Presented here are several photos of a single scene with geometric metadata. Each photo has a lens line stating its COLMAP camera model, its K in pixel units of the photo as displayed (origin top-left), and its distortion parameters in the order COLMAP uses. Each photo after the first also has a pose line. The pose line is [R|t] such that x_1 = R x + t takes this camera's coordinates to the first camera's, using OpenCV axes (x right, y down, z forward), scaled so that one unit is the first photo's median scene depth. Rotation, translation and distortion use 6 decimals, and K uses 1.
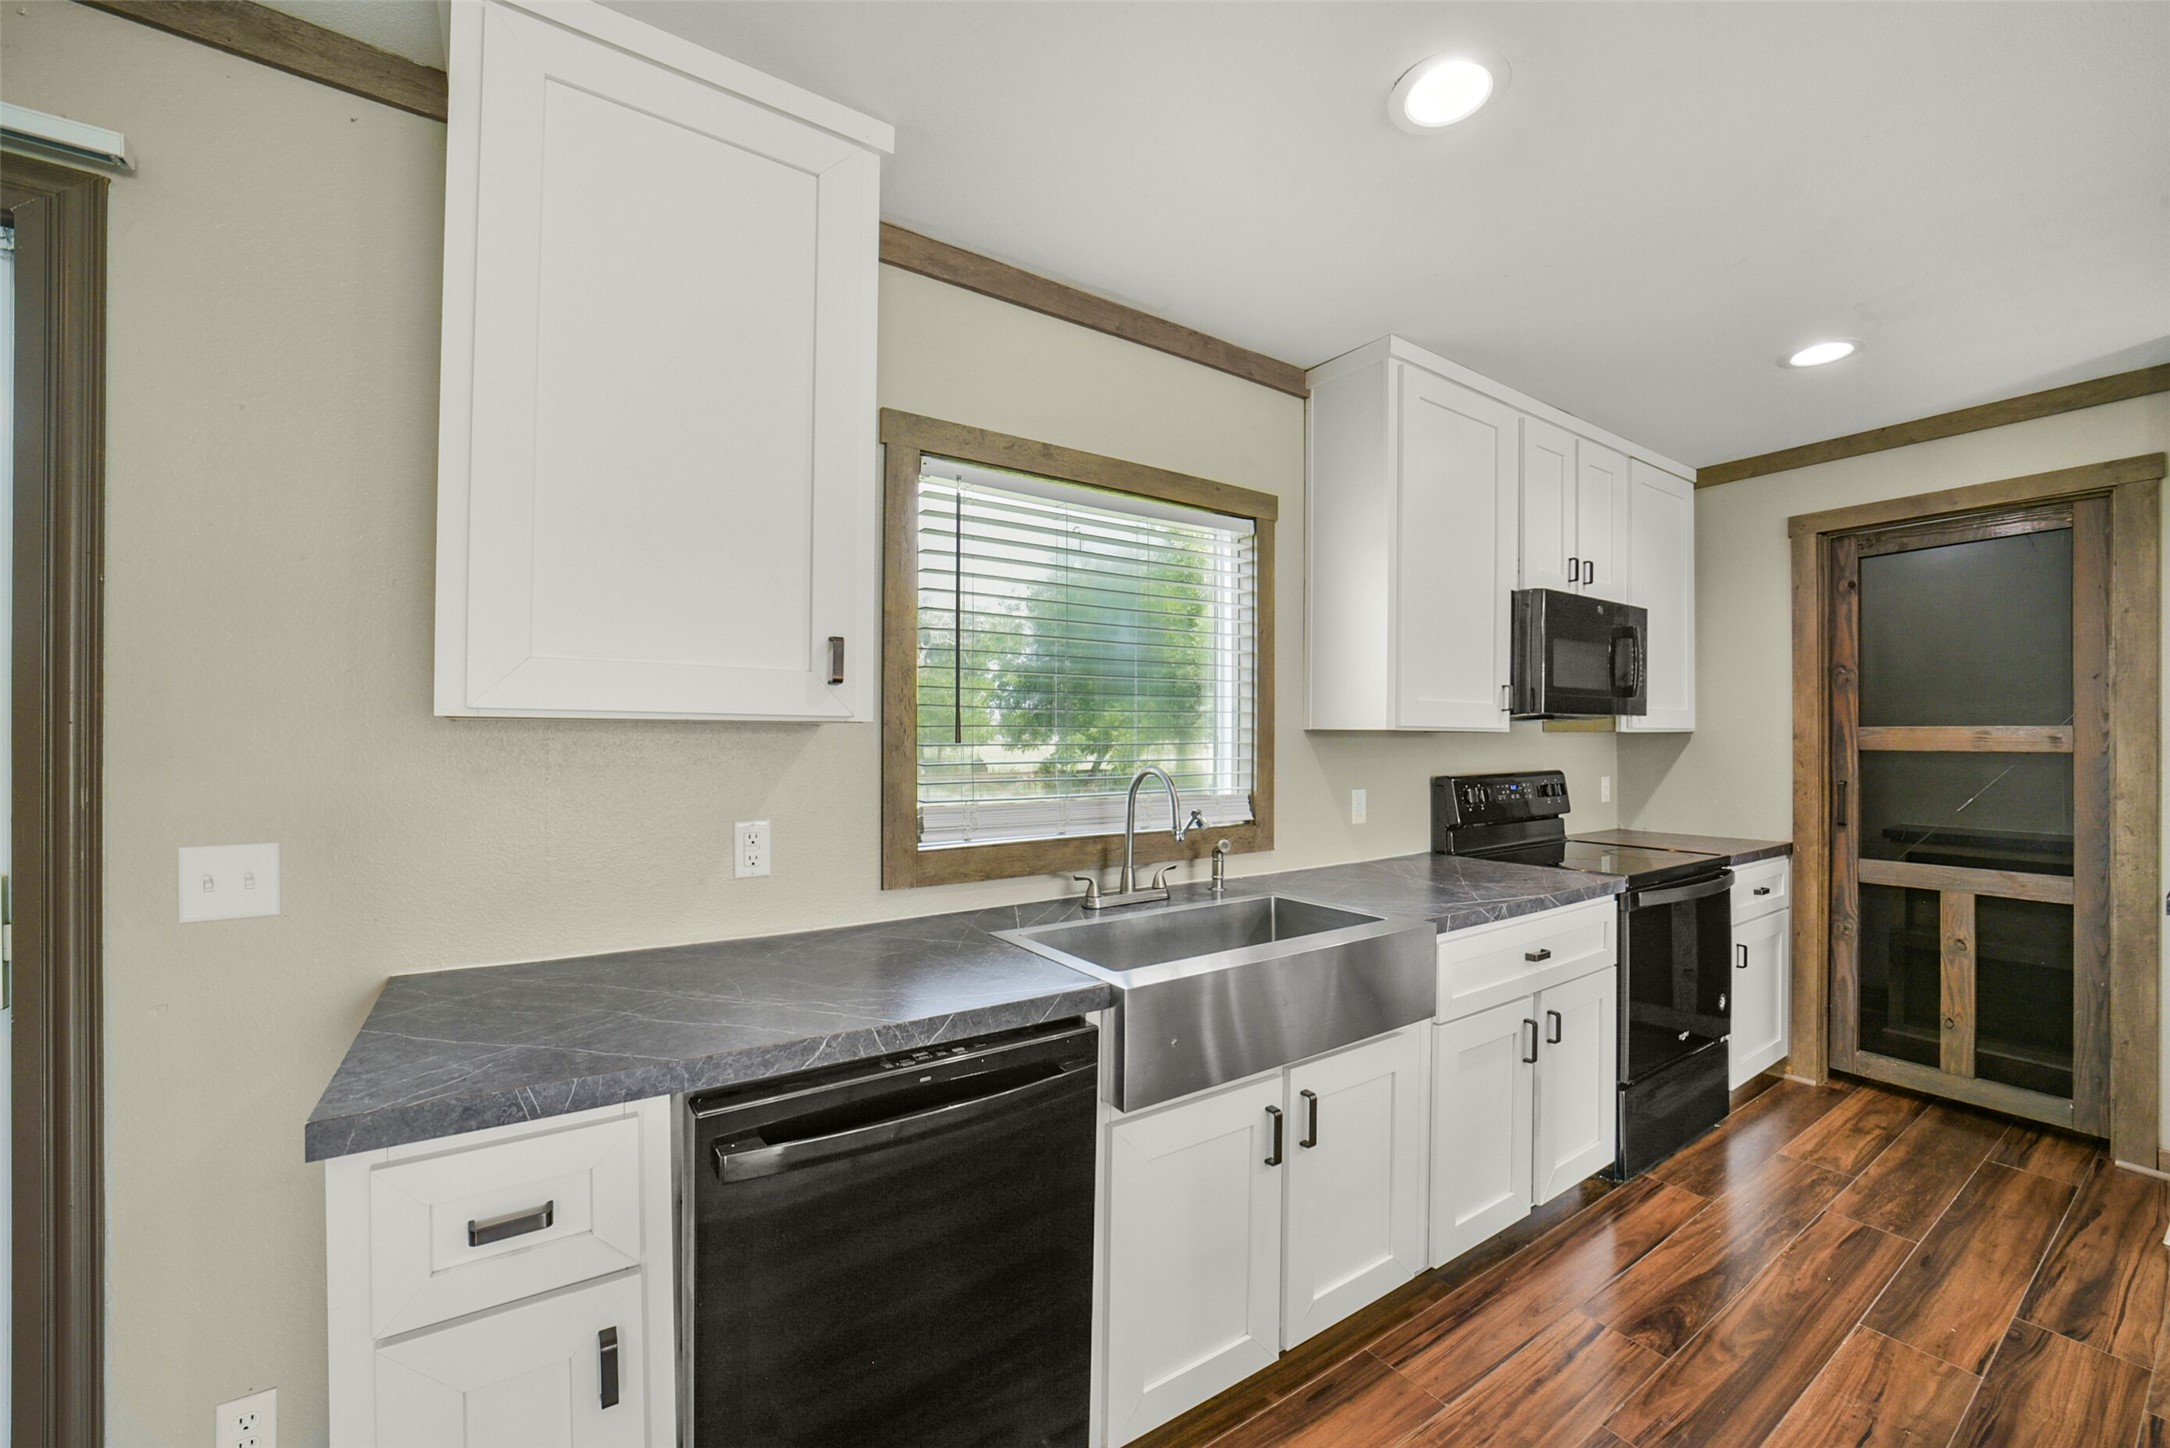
lens RADIAL K [[844.0, 0, 1088.5], [0, 844.0, 736.0], [0, 0, 1]] dist [-0.027204, 0.005249]
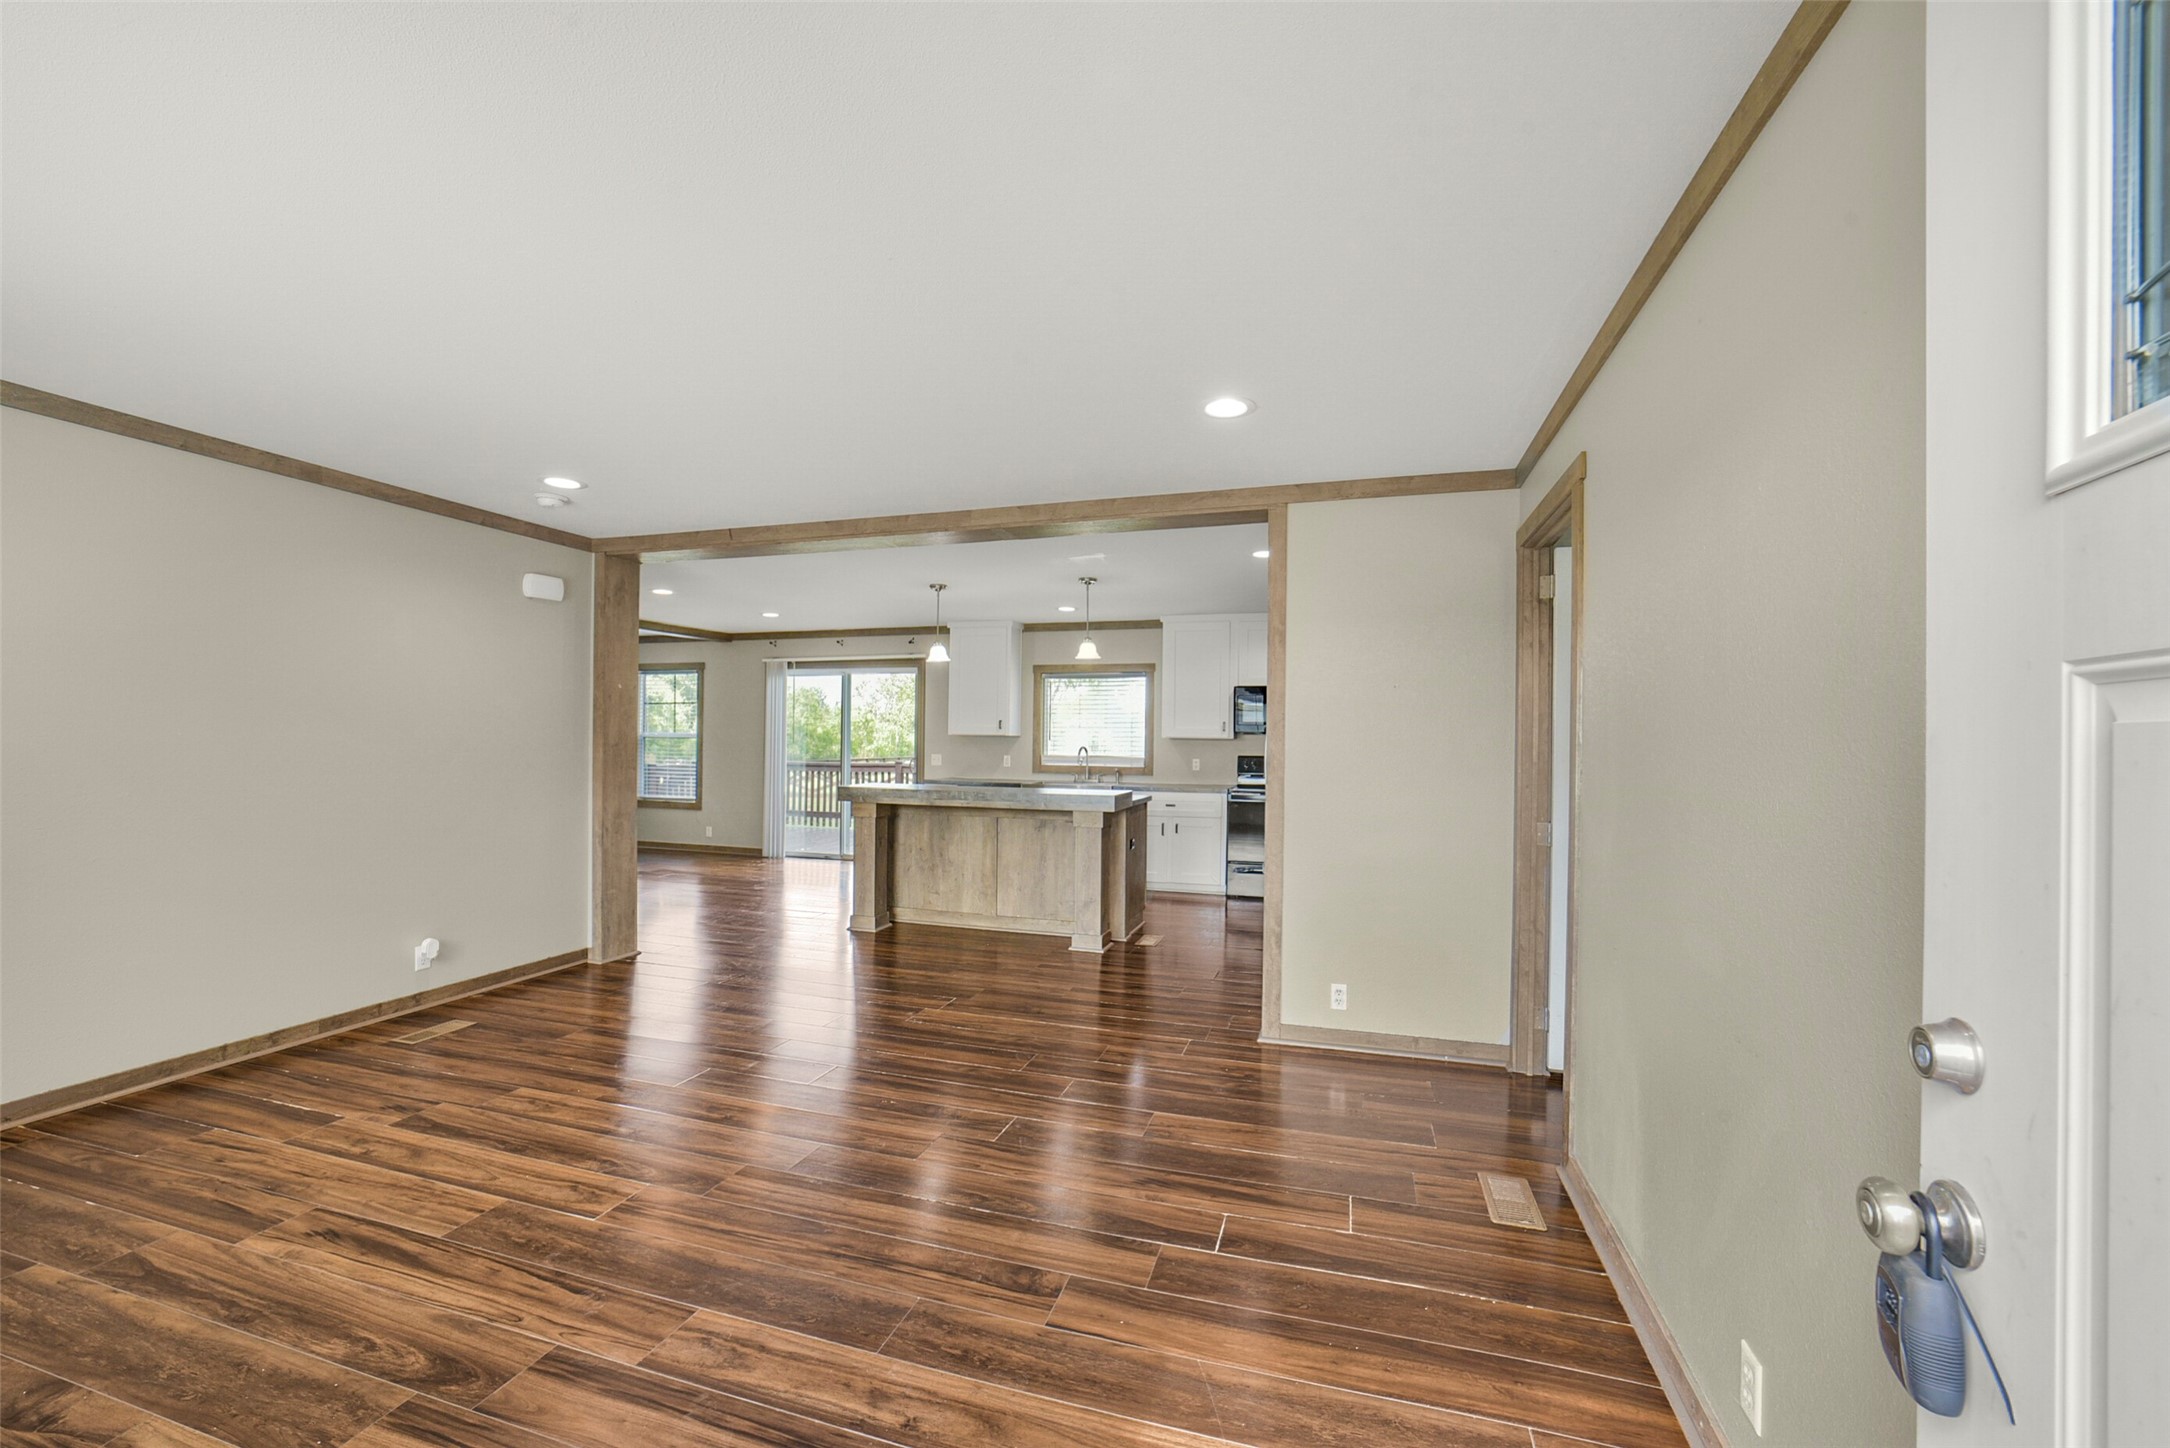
lens RADIAL K [[844.0, 0, 1088.5], [0, 844.0, 736.0], [0, 0, 1]] dist [-0.027204, 0.005249]
pose [[0.628774, 0.002461, -0.777584, 2.589918], [-0.013276, 0.999883, -0.007570, 0.010801], [0.777474, 0.015083, 0.628734, -1.210439]]
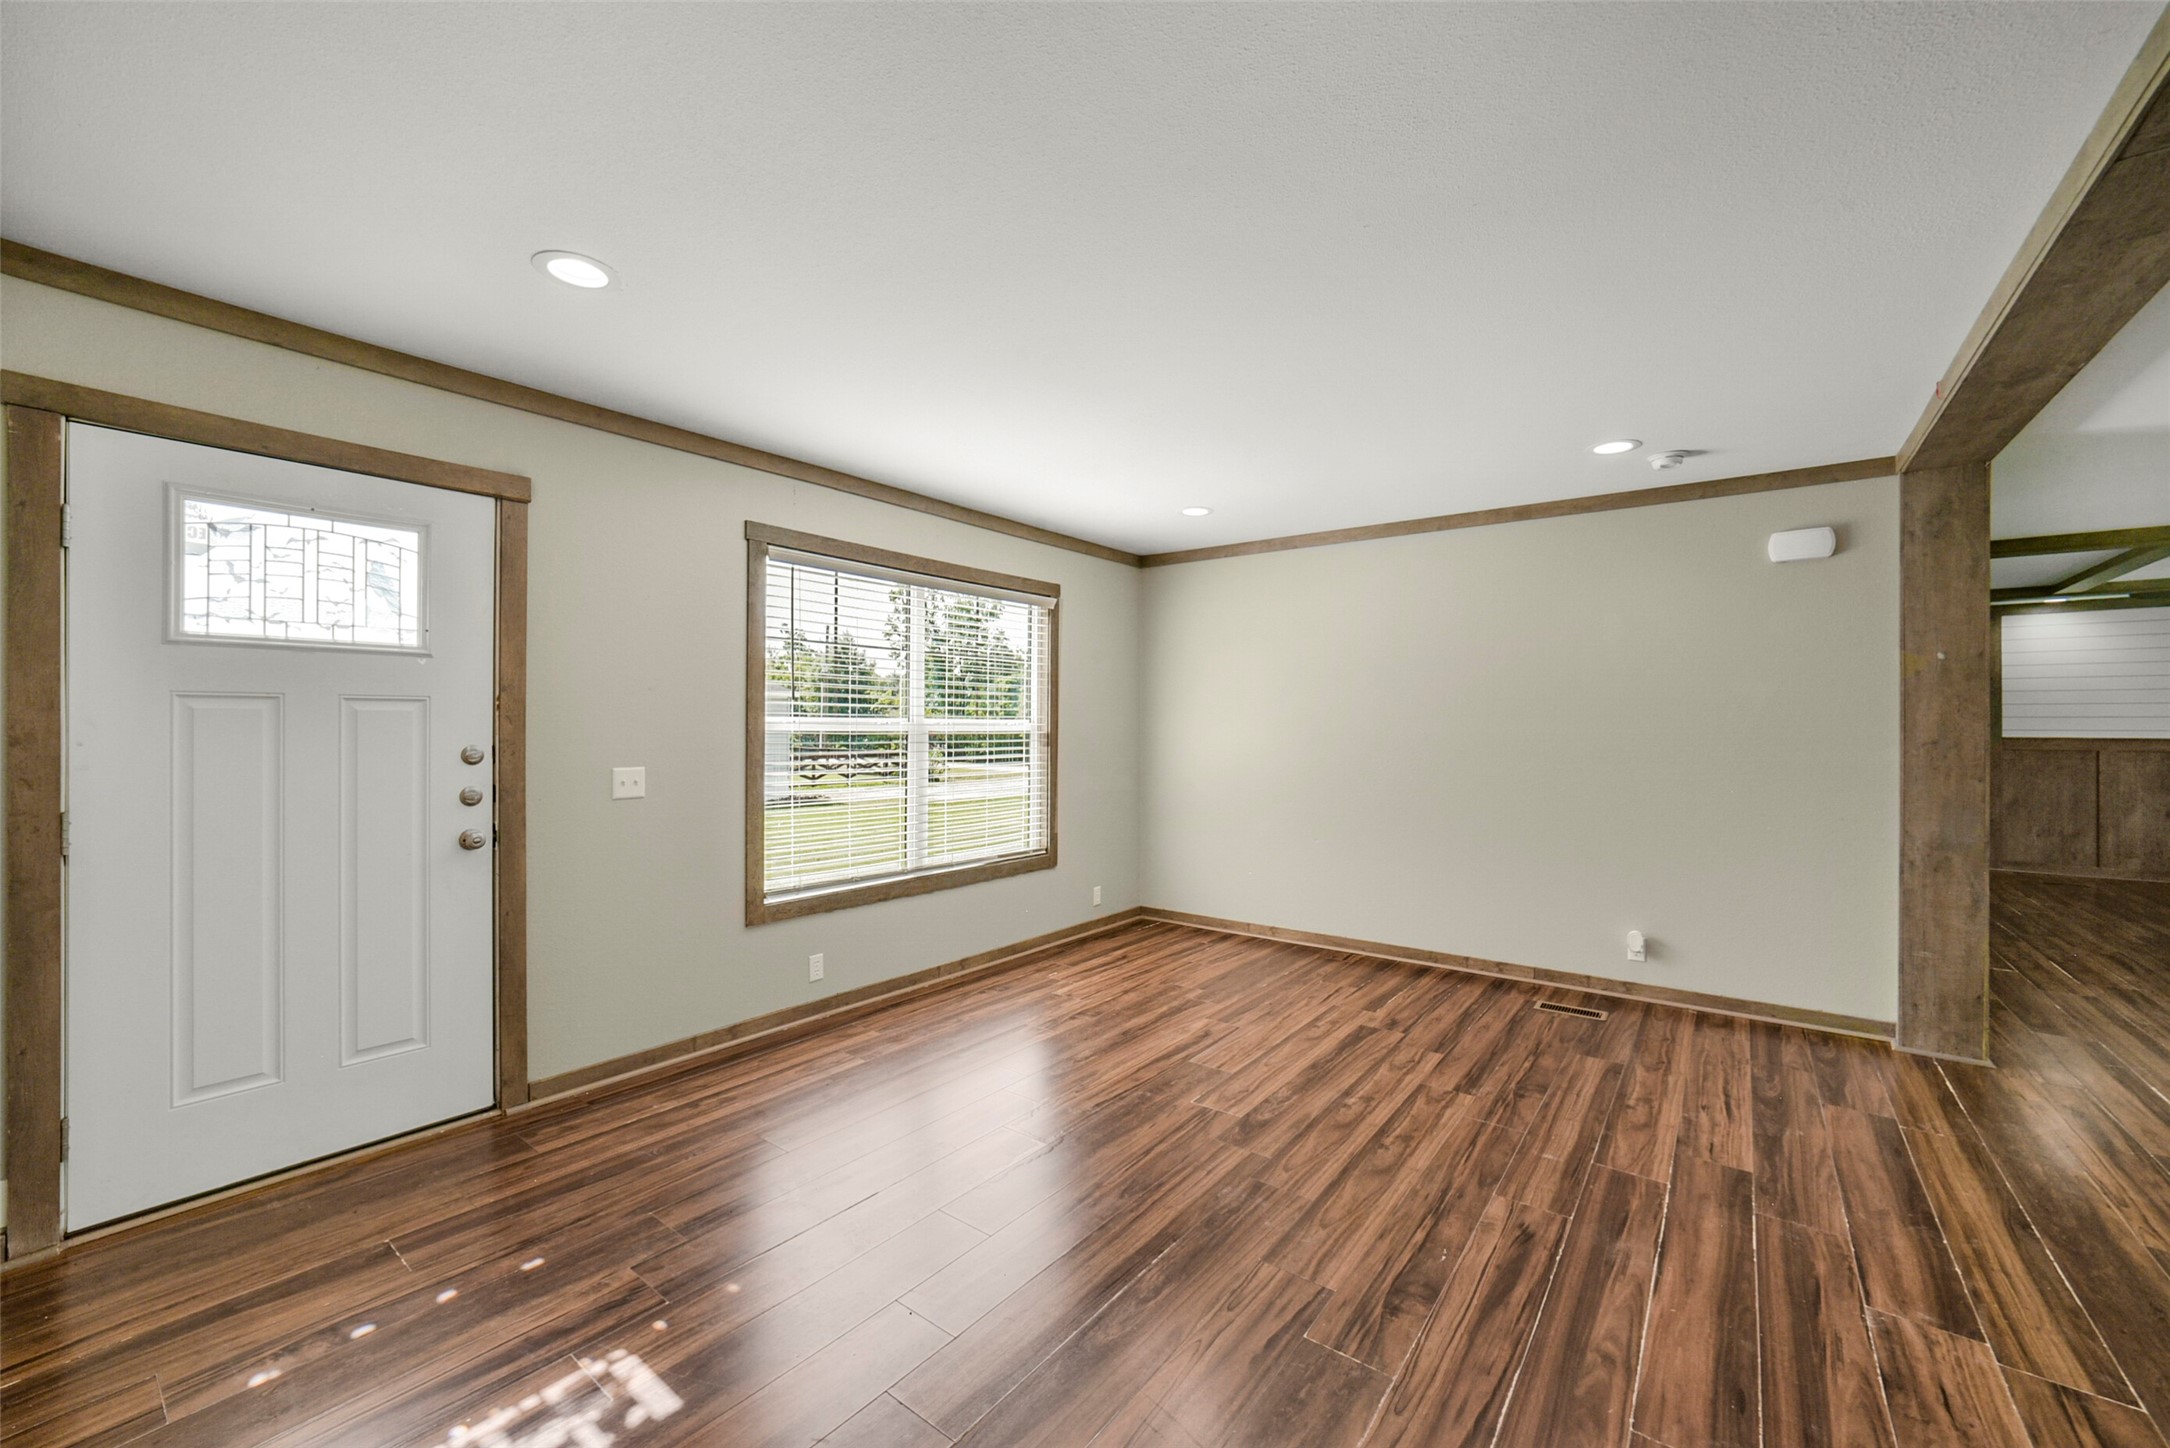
lens RADIAL K [[857.8, 0, 1085.0], [0, 857.8, 724.0], [0, 0, 1]] dist [-0.022287, 0.000293]
pose [[-0.949482, -0.004354, -0.313792, 2.070808], [-0.005926, 0.999974, 0.004056, 0.007368], [0.313767, 0.005711, -0.949483, 0.019341]]
